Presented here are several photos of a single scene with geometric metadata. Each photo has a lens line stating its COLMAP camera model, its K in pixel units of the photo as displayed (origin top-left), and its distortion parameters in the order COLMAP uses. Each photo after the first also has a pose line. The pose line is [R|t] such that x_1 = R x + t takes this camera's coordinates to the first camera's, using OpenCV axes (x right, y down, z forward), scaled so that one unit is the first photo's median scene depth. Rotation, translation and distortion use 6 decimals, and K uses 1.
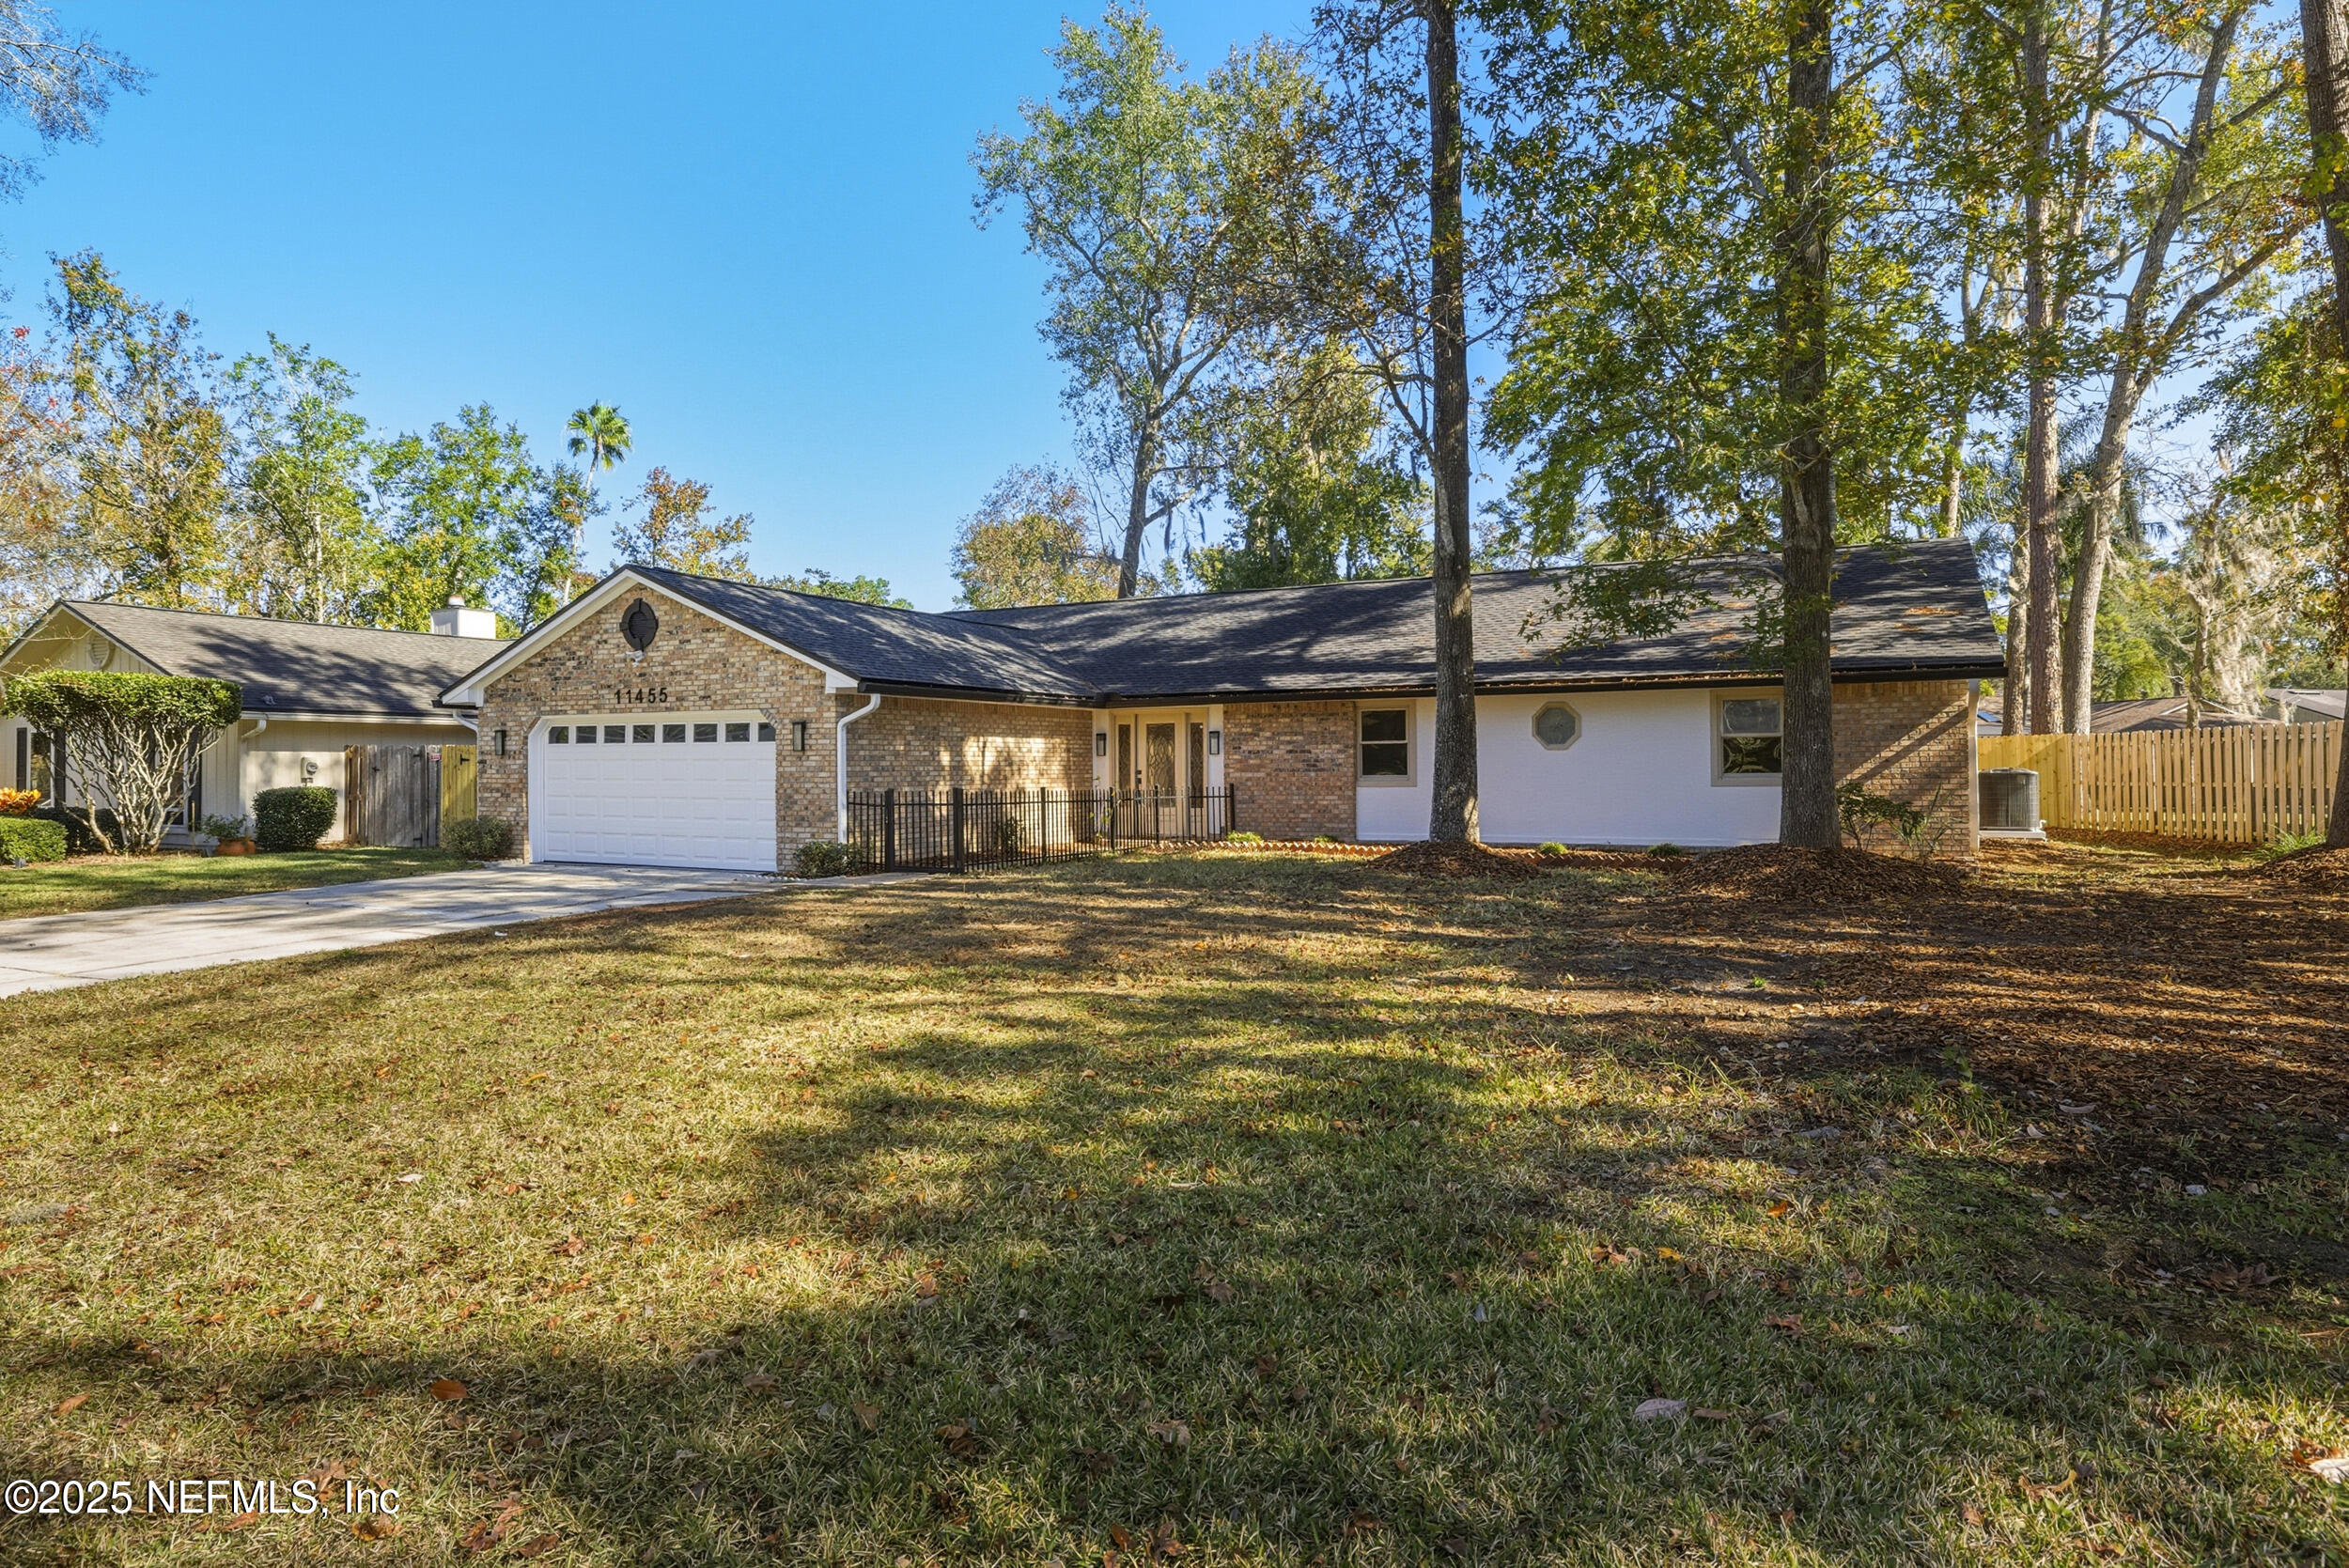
lens RADIAL K [[1112.7, 0, 1176.4], [0, 1112.7, 741.7], [0, 0, 1]] dist [0.000934, -0.000041]
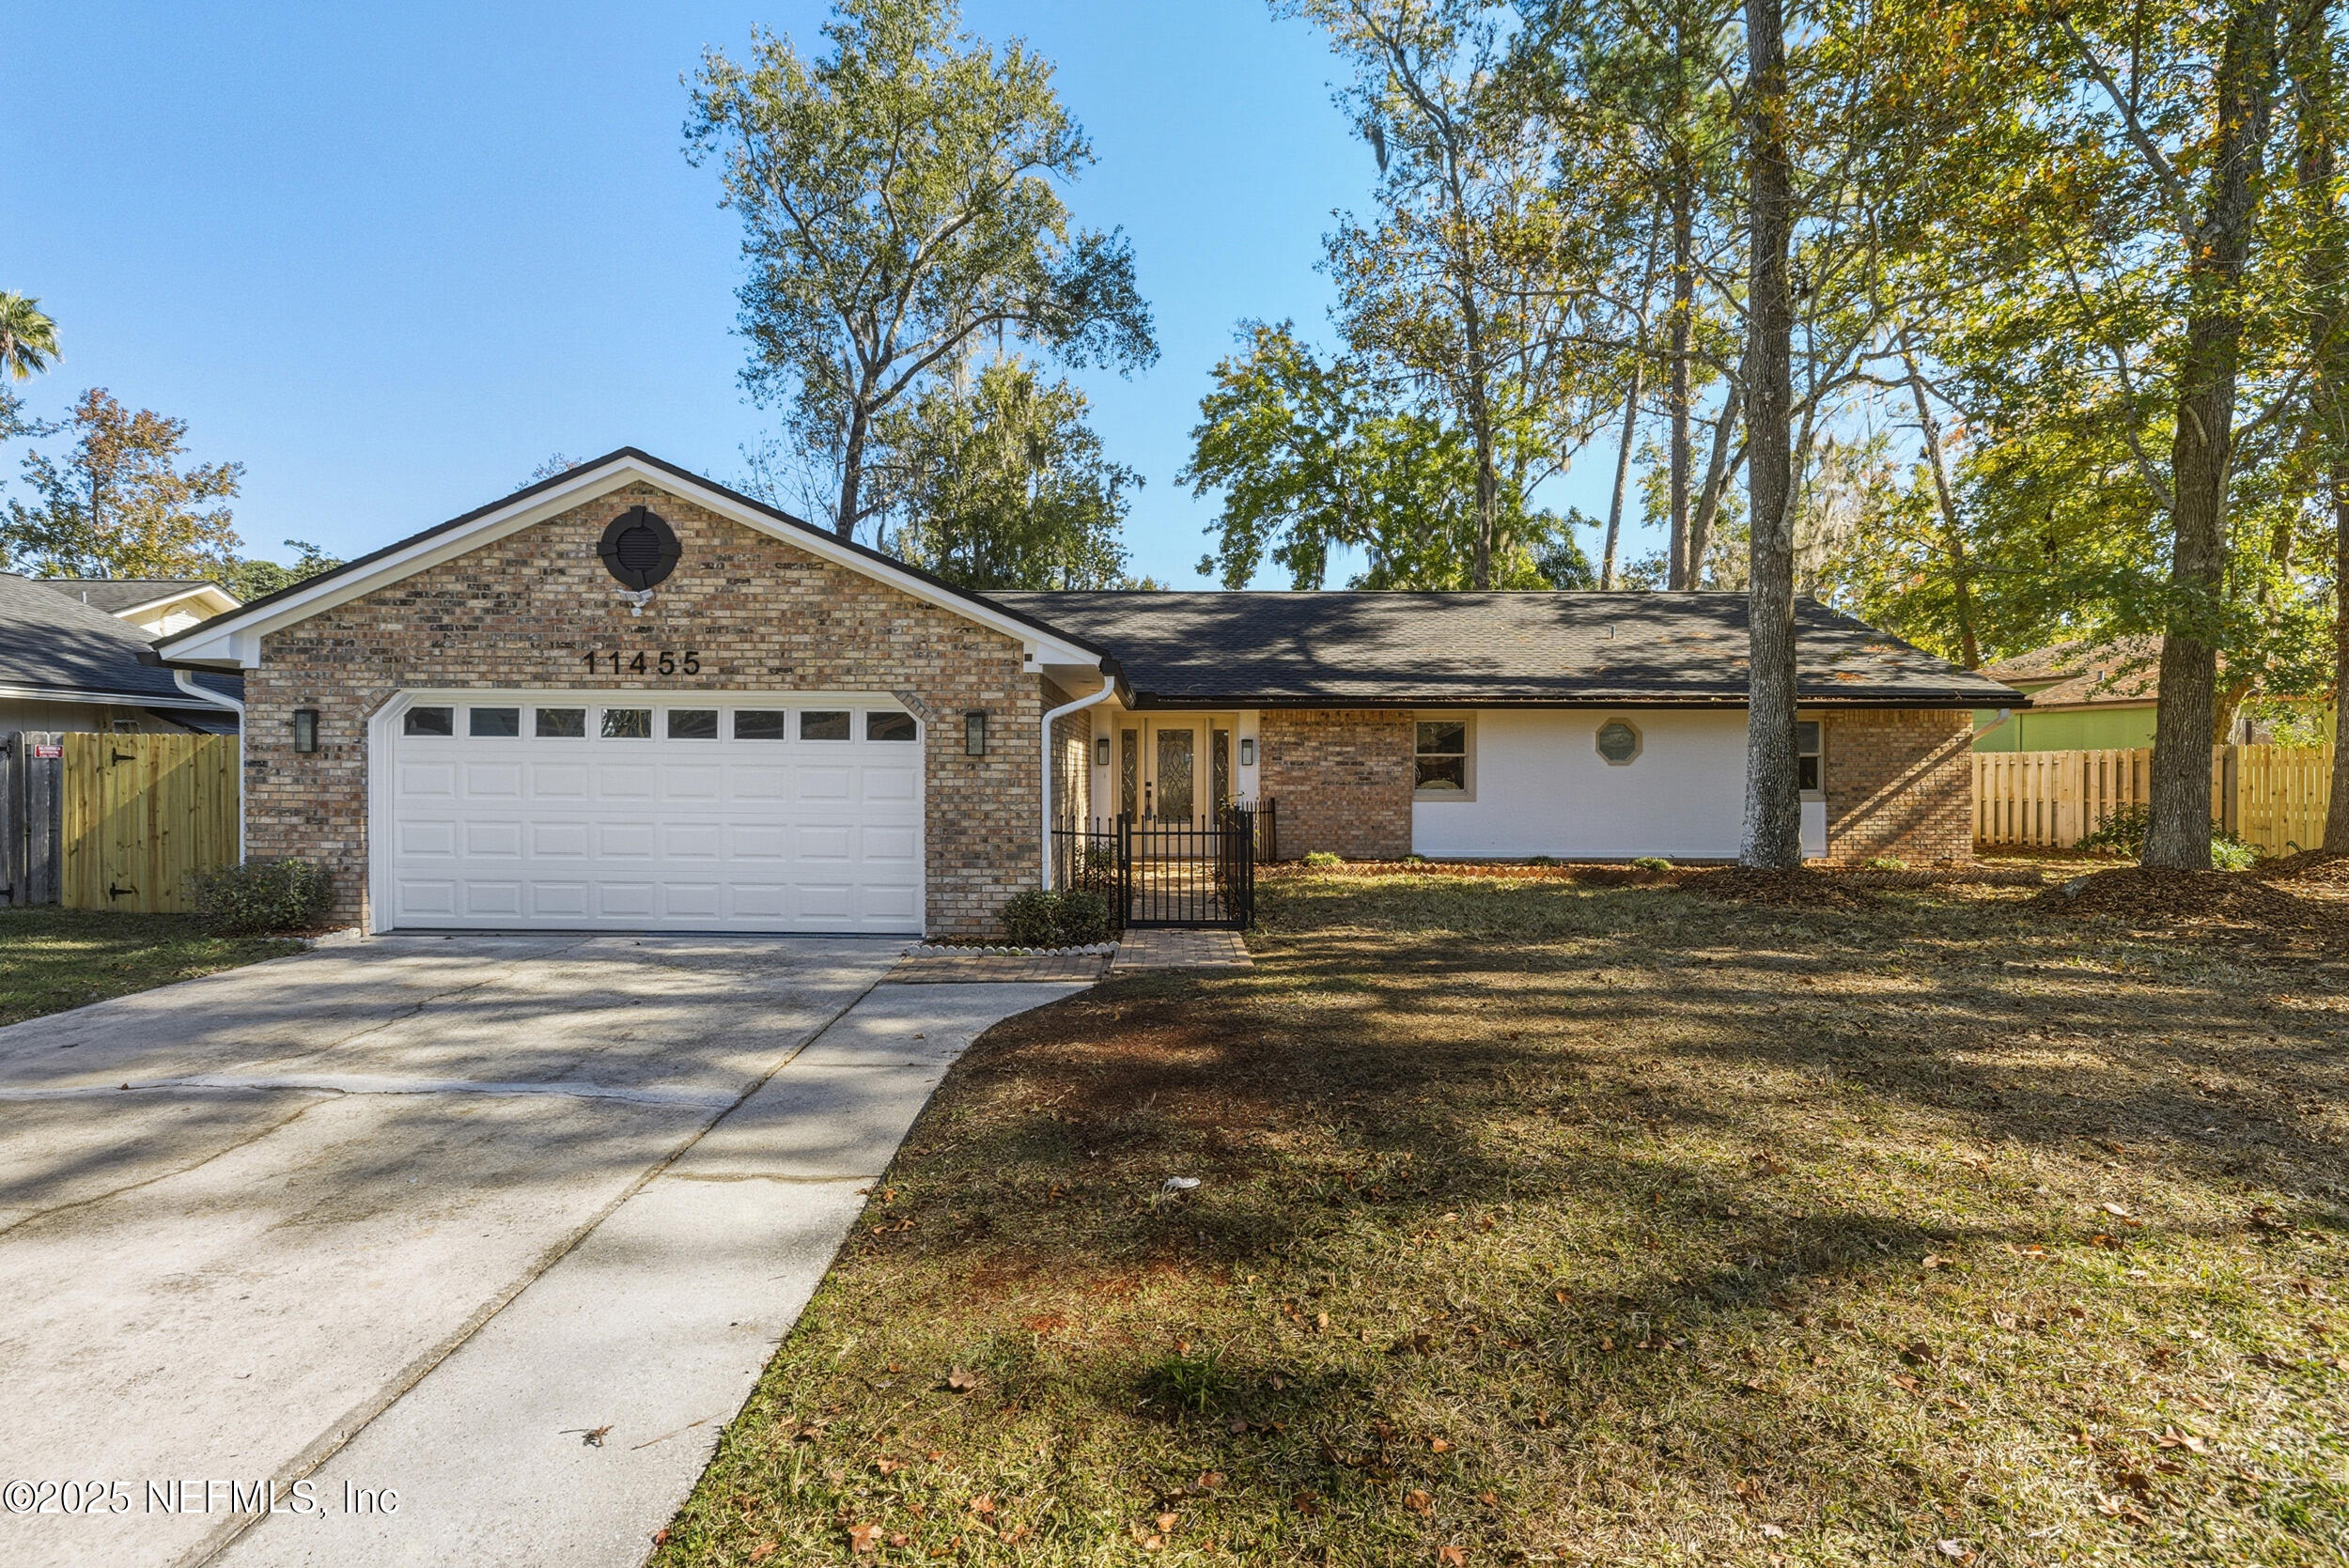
lens RADIAL K [[985.8, 0, 1161.6], [0, 985.8, 767.0], [0, 0, 1]] dist [0.000785, -0.000702]
pose [[0.913719, 0.011553, 0.406182, -0.408045], [-0.017933, 0.999768, 0.011905, 0.005350], [-0.405951, -0.018162, 0.913714, 0.347075]]
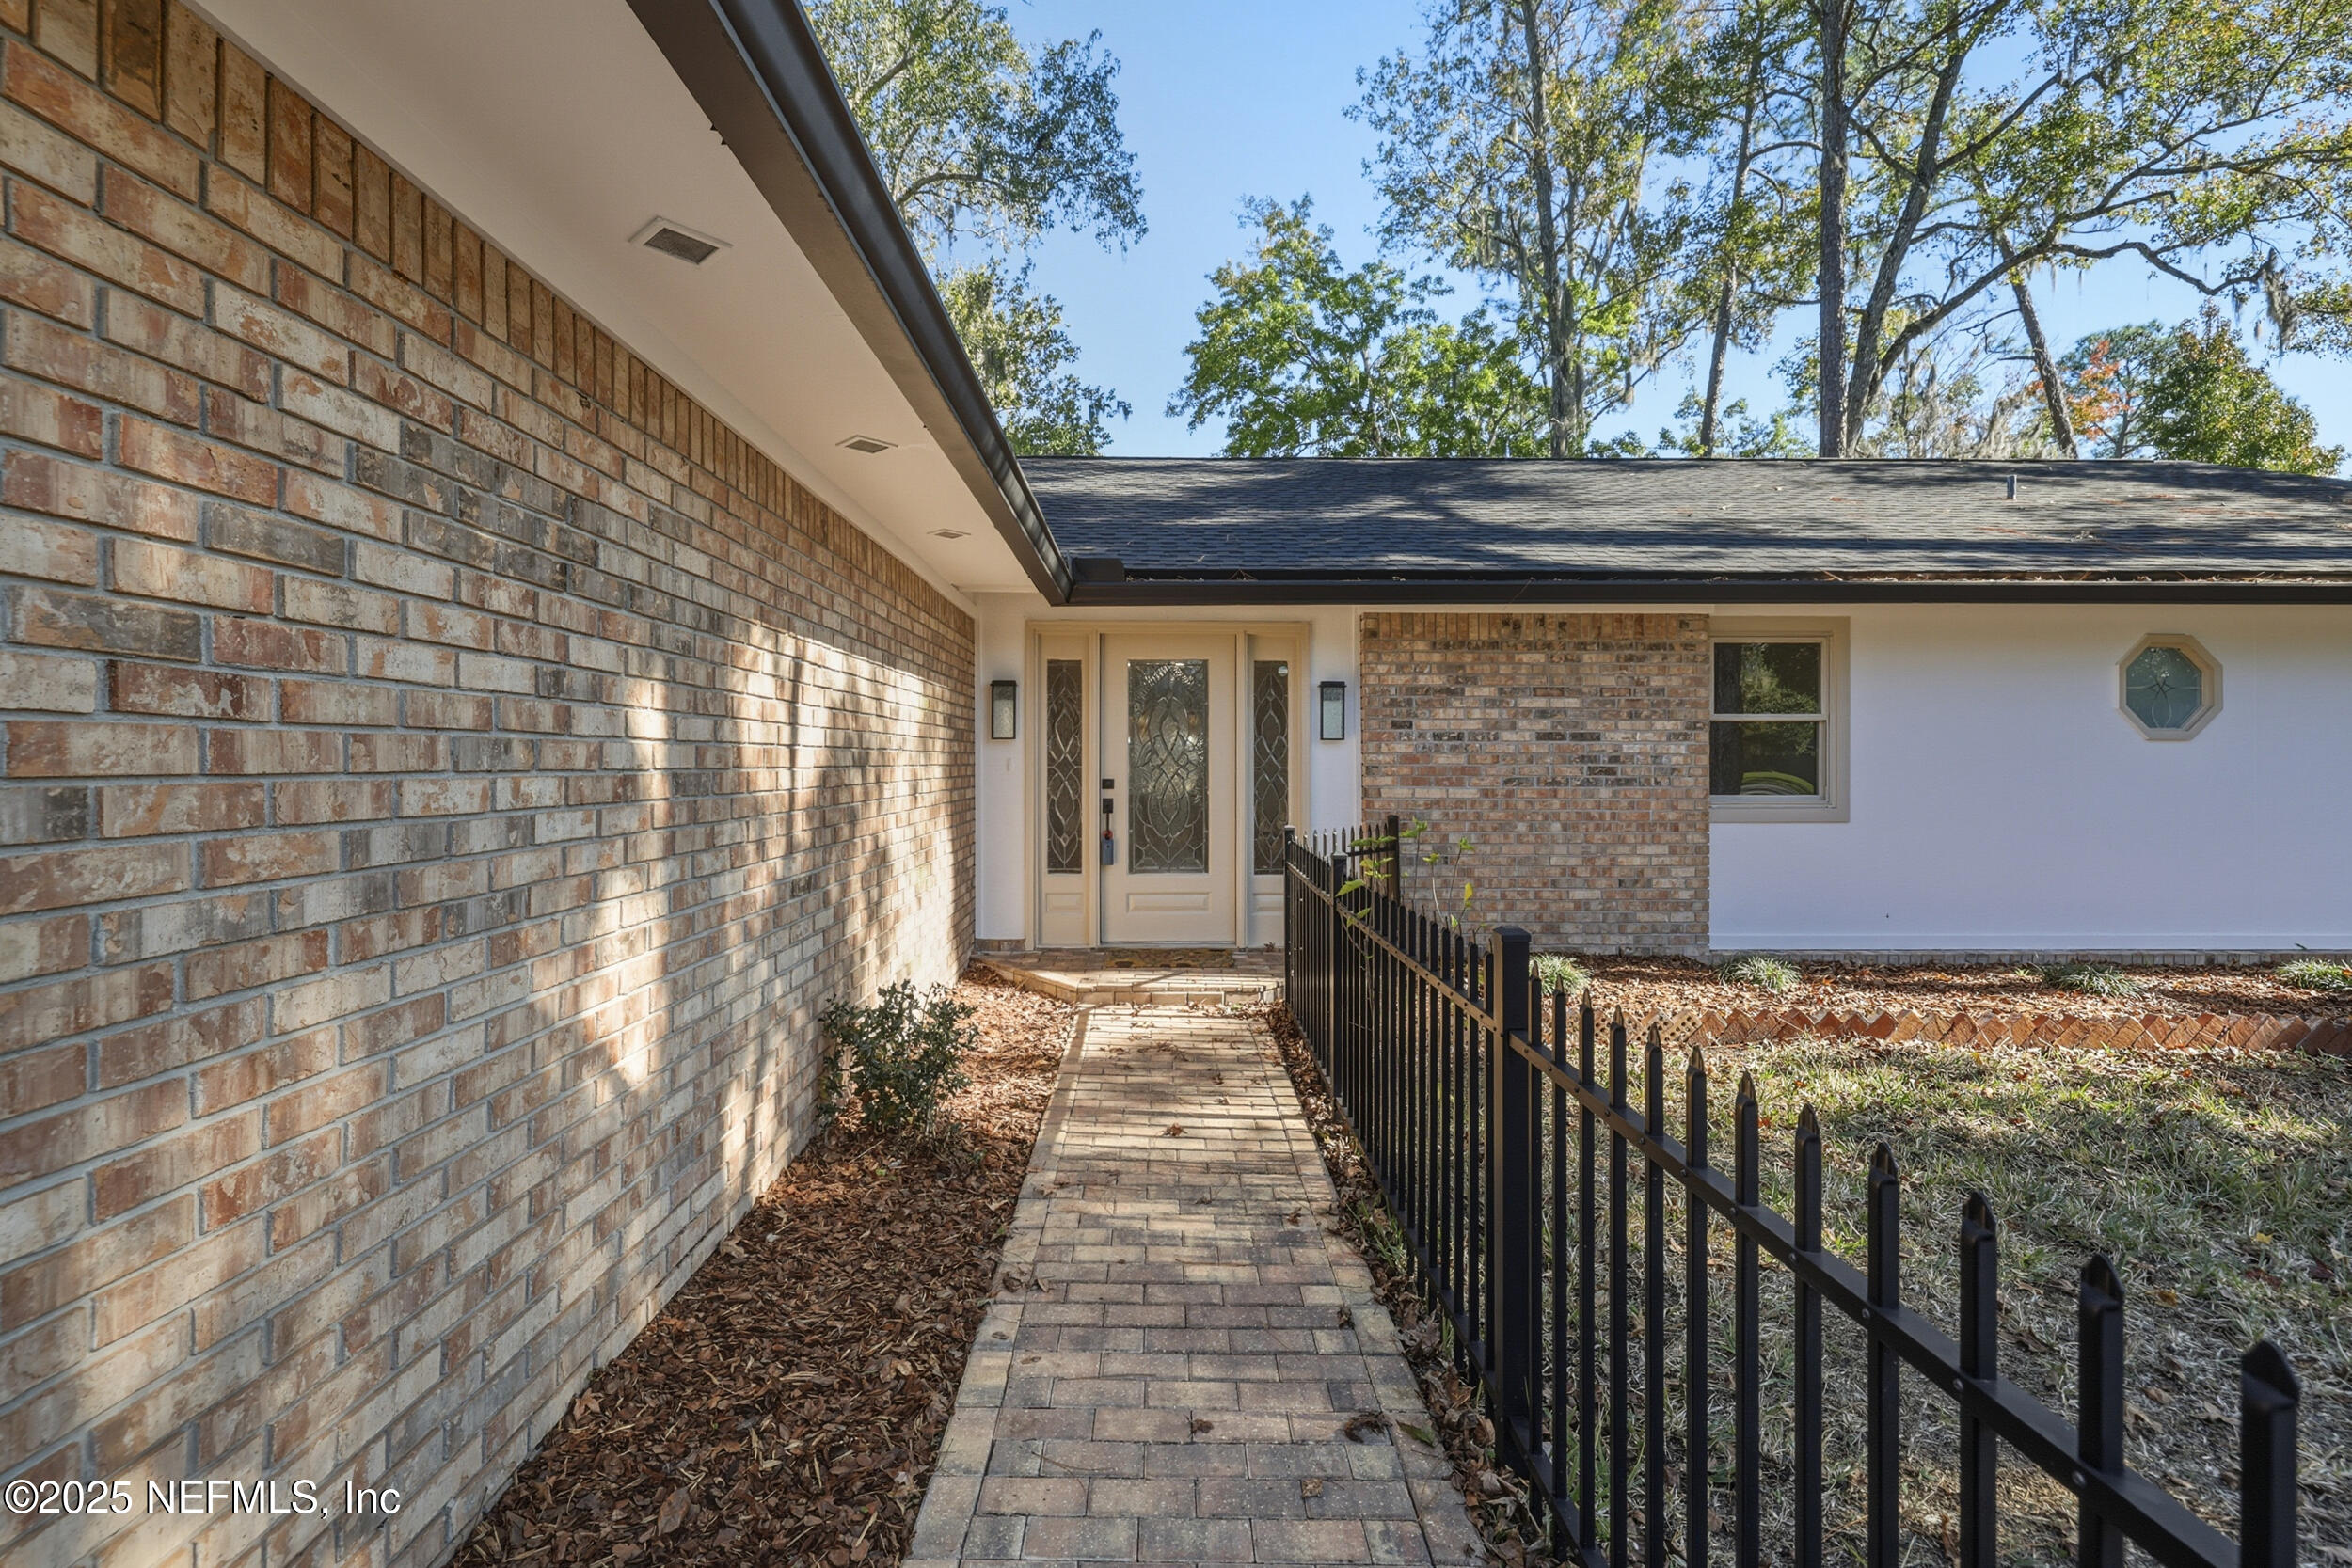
lens RADIAL K [[987.0, 0, 1163.1], [0, 987.0, 767.0], [0, 0, 1]] dist [0.000785, -0.000702]
pose [[0.909620, 0.007196, 0.415378, -0.192216], [-0.018860, 0.999534, 0.023983, 0.015619], [-0.415012, -0.029650, 0.909333, 0.816054]]
